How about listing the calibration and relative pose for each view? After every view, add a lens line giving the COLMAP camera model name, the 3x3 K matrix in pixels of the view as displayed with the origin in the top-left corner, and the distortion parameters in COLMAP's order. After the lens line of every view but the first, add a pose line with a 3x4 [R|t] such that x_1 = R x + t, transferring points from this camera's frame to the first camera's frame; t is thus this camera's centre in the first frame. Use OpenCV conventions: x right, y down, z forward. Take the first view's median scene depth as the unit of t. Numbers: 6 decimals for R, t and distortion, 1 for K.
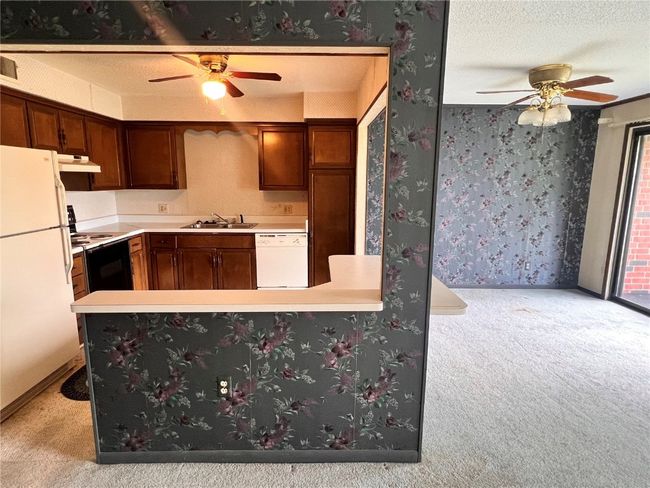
lens RADIAL K [[368.3, 0, 325.6], [0, 368.3, 243.8], [0, 0, 1]] dist [-0.004580, 0.002980]
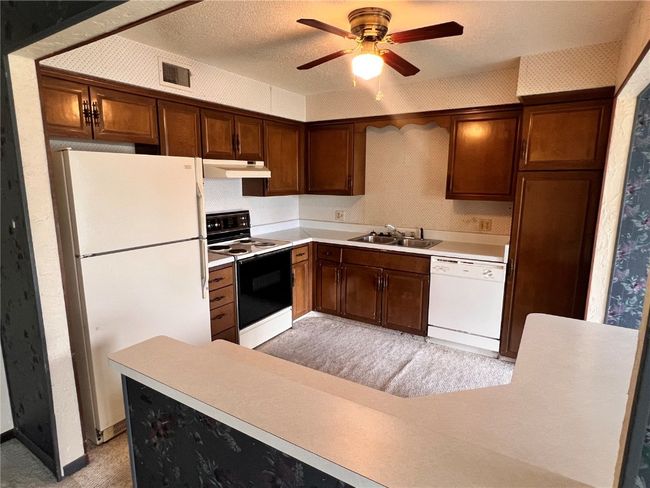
lens RADIAL K [[368.3, 0, 325.9], [0, 368.3, 245.8], [0, 0, 1]] dist [-0.004580, 0.002980]
pose [[0.836707, 0.097024, -0.538988, 0.038462], [-0.093203, 0.995051, 0.034435, -0.057902], [0.539662, 0.021423, 0.841609, 0.246603]]
